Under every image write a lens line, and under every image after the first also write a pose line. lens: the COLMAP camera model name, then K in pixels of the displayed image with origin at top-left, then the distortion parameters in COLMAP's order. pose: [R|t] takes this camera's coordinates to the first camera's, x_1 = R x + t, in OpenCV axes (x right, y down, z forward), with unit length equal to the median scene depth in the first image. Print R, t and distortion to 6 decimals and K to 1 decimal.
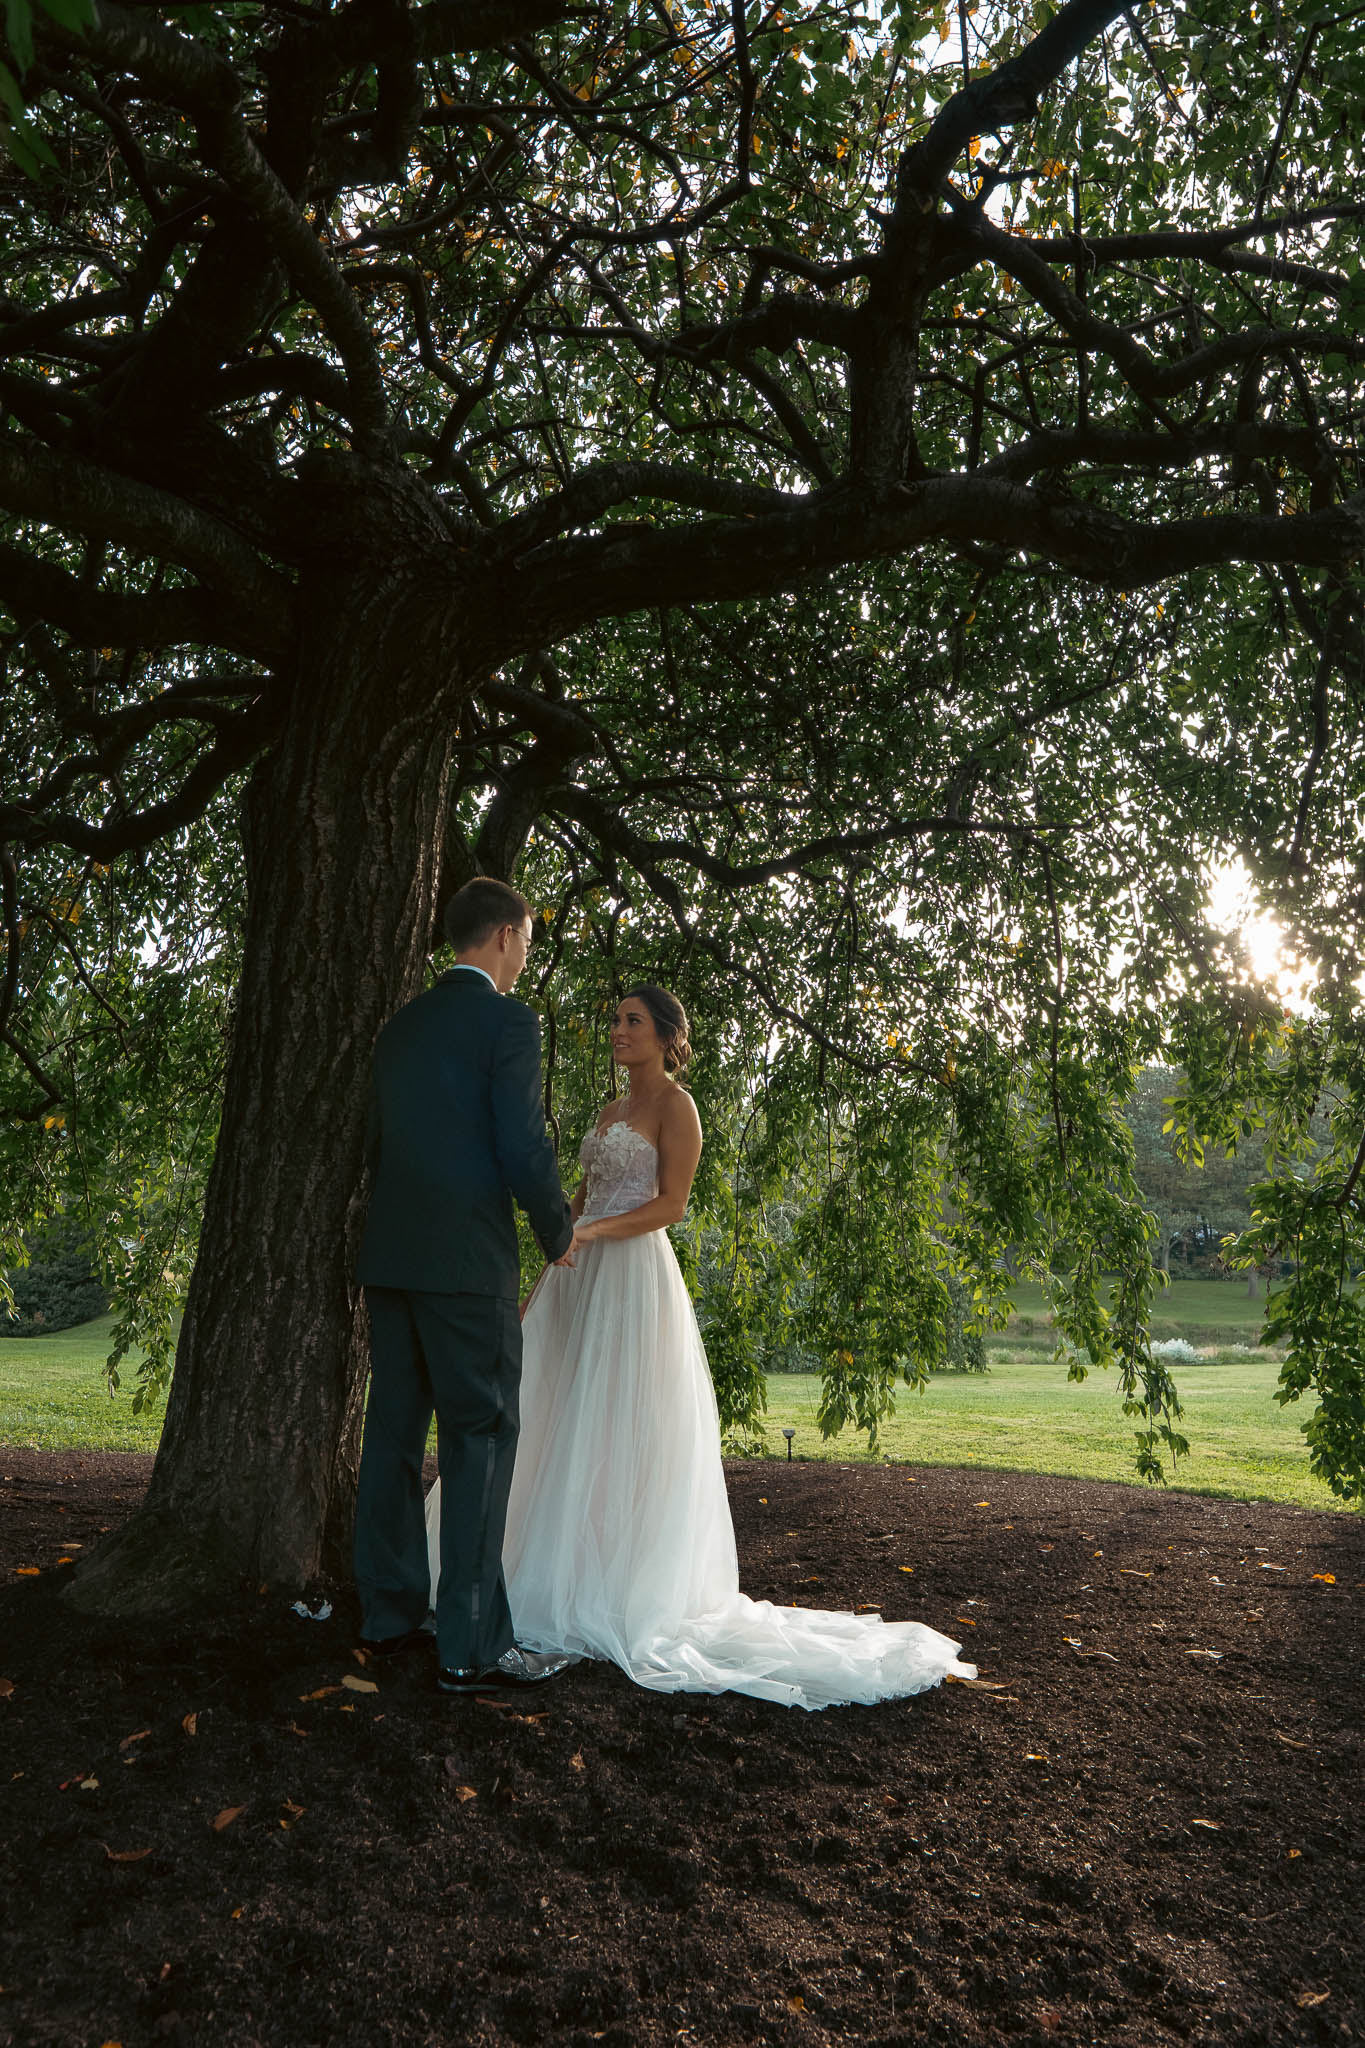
lens RADIAL K [[1179.0, 0, 682.3], [0, 1179.0, 1045.0], [0, 0, 1]] dist [-0.031002, 0.004656]
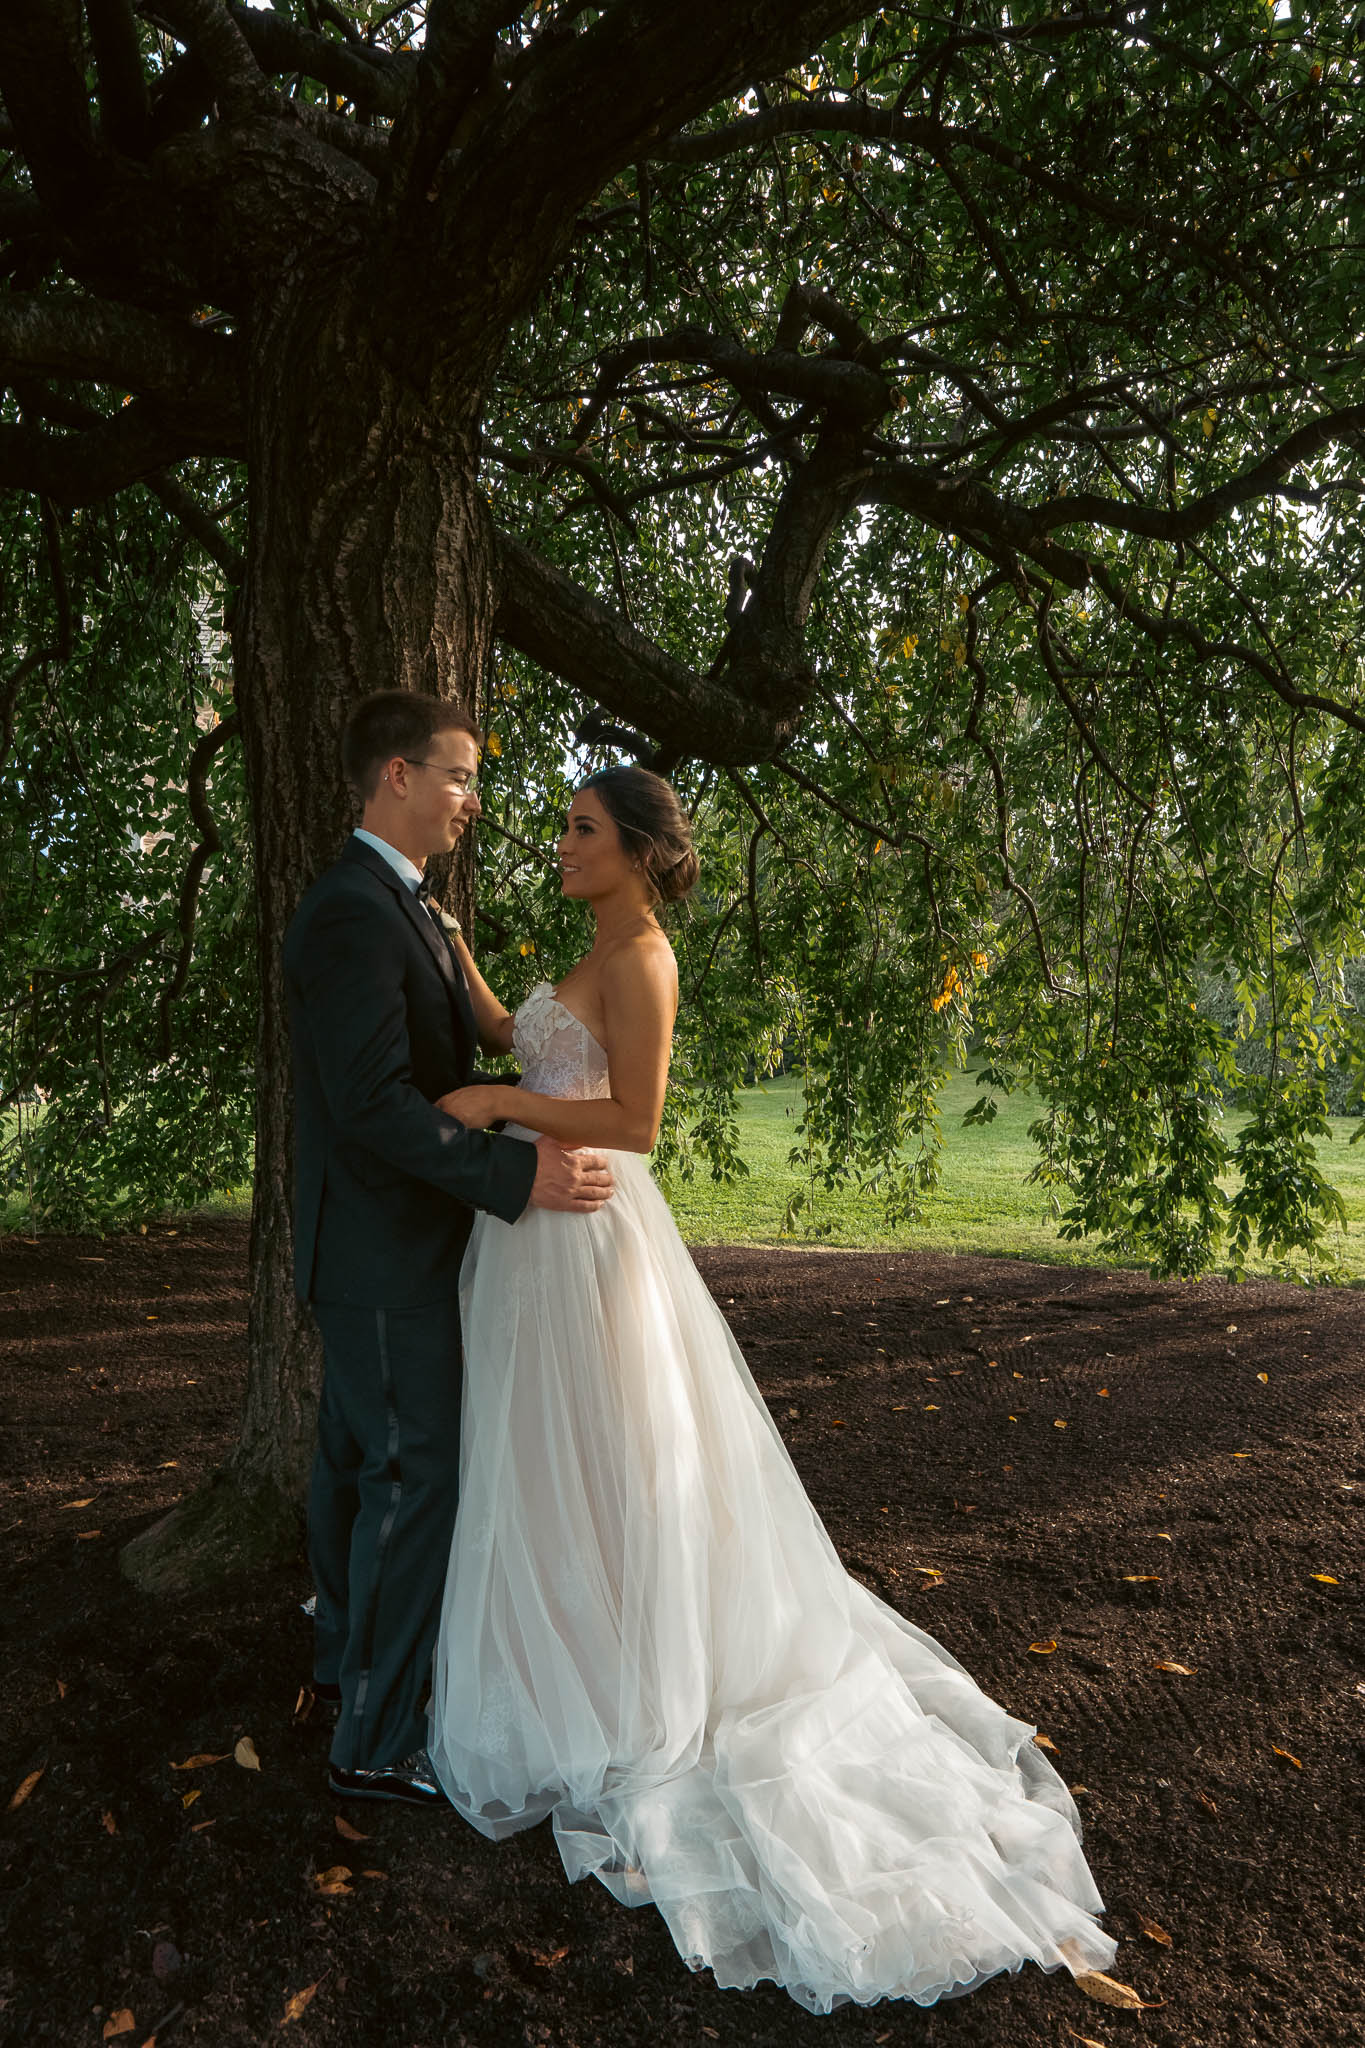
lens RADIAL K [[1179.0, 0, 696.1], [0, 1179.0, 1034.6], [0, 0, 1]] dist [-0.031002, 0.004656]
pose [[0.835373, -0.046020, -0.547754, 0.339946], [0.165862, 0.971146, 0.171363, -0.030549], [0.524063, -0.234004, 0.818902, 0.437996]]
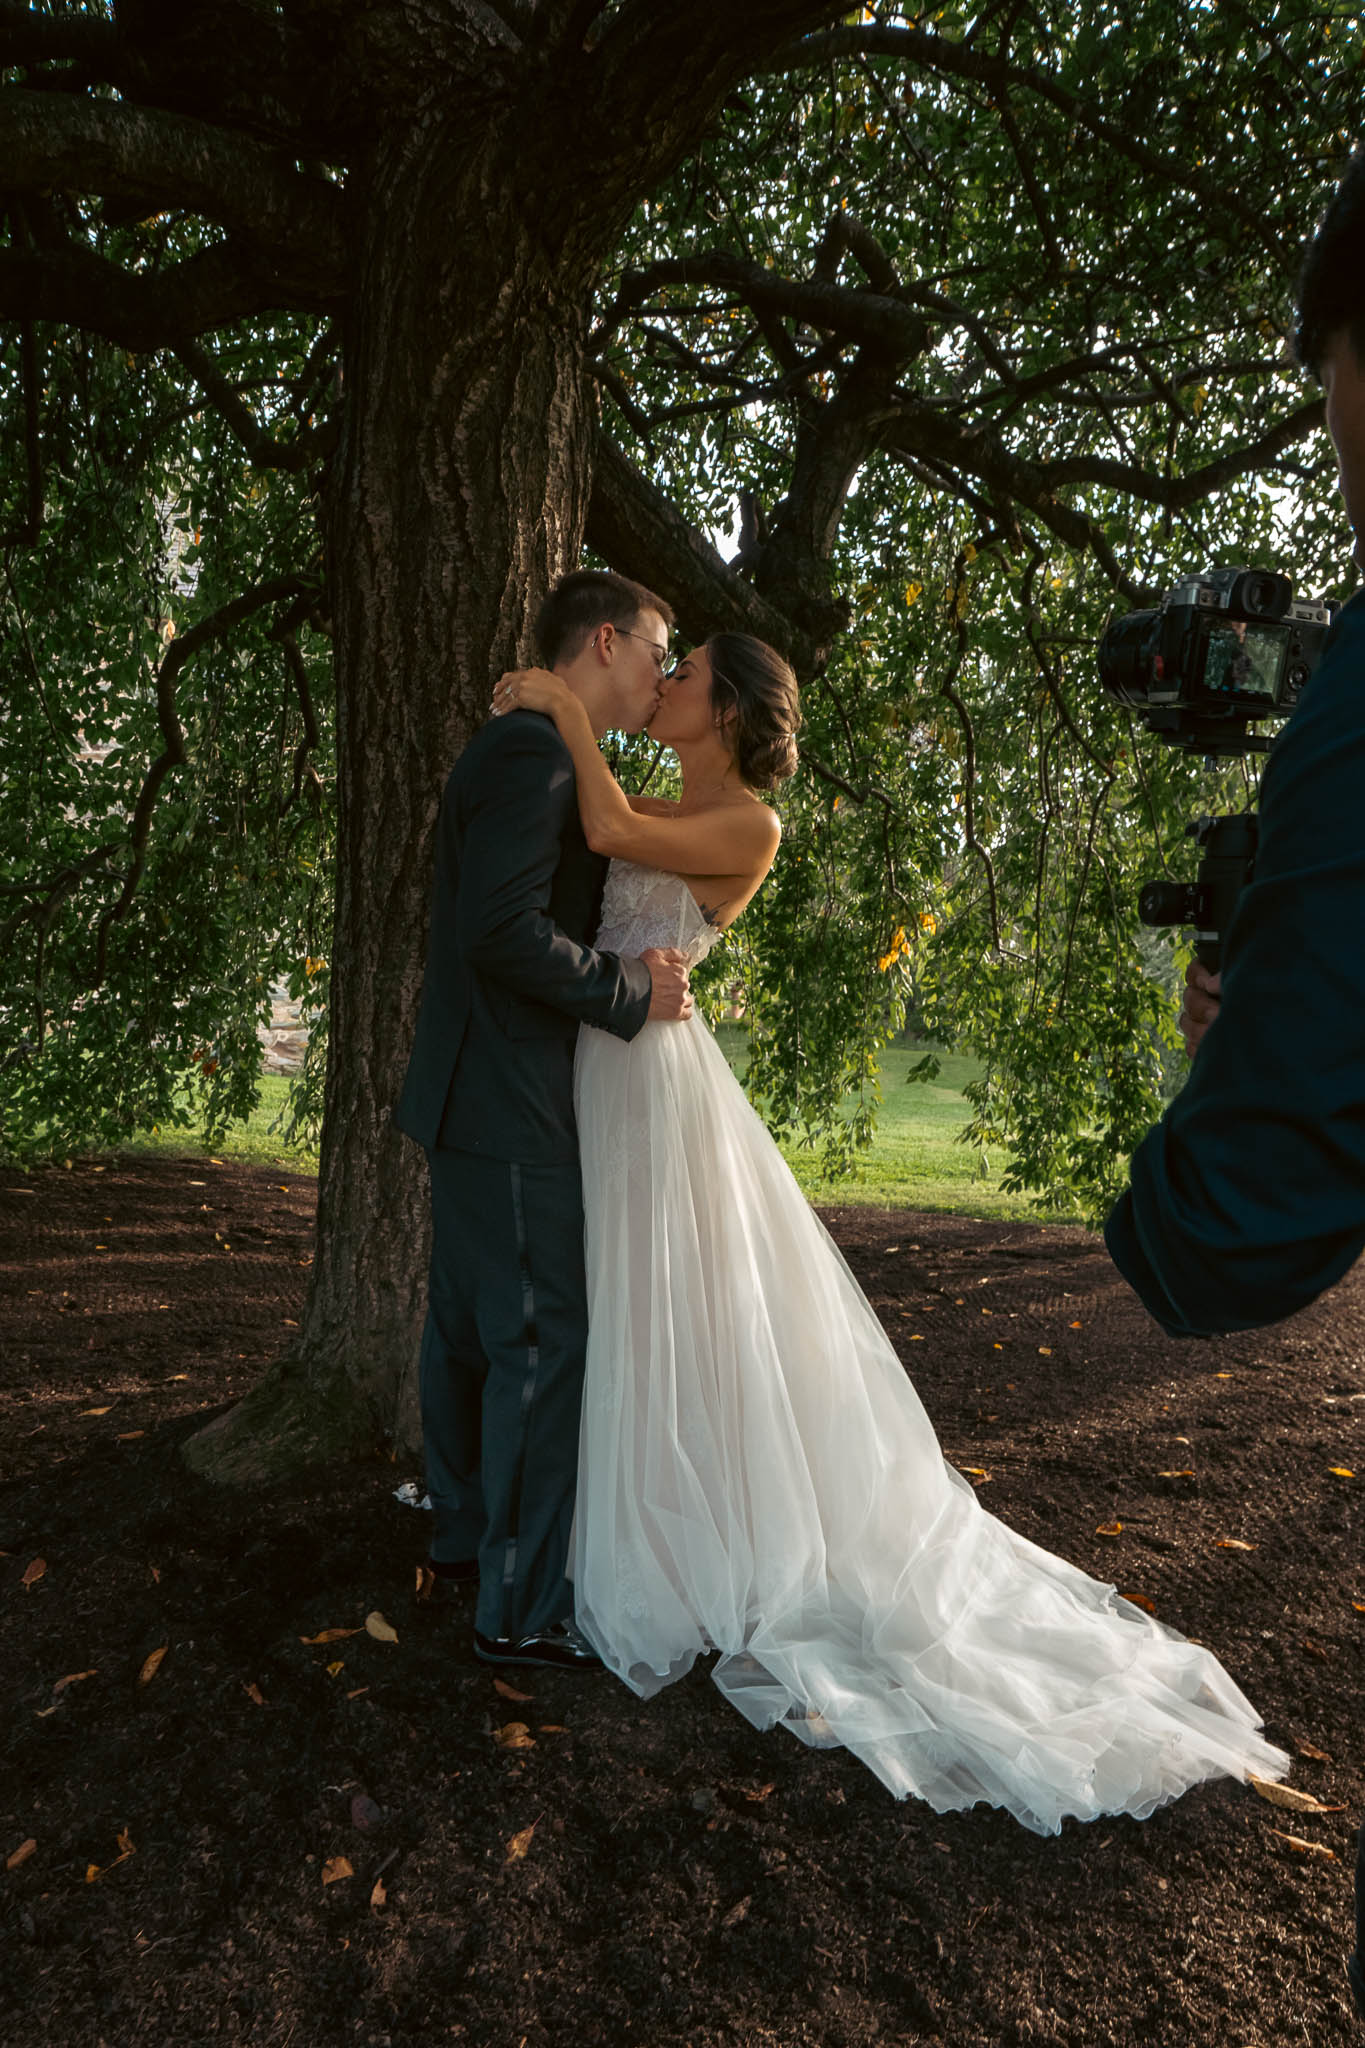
lens RADIAL K [[1179.0, 0, 691.5], [0, 1179.0, 1037.6], [0, 0, 1]] dist [-0.031002, 0.004656]
pose [[0.888998, -0.006341, -0.457868, 0.209682], [0.112615, 0.972222, 0.205190, 0.004001], [0.443848, -0.233976, 0.865017, 0.351927]]
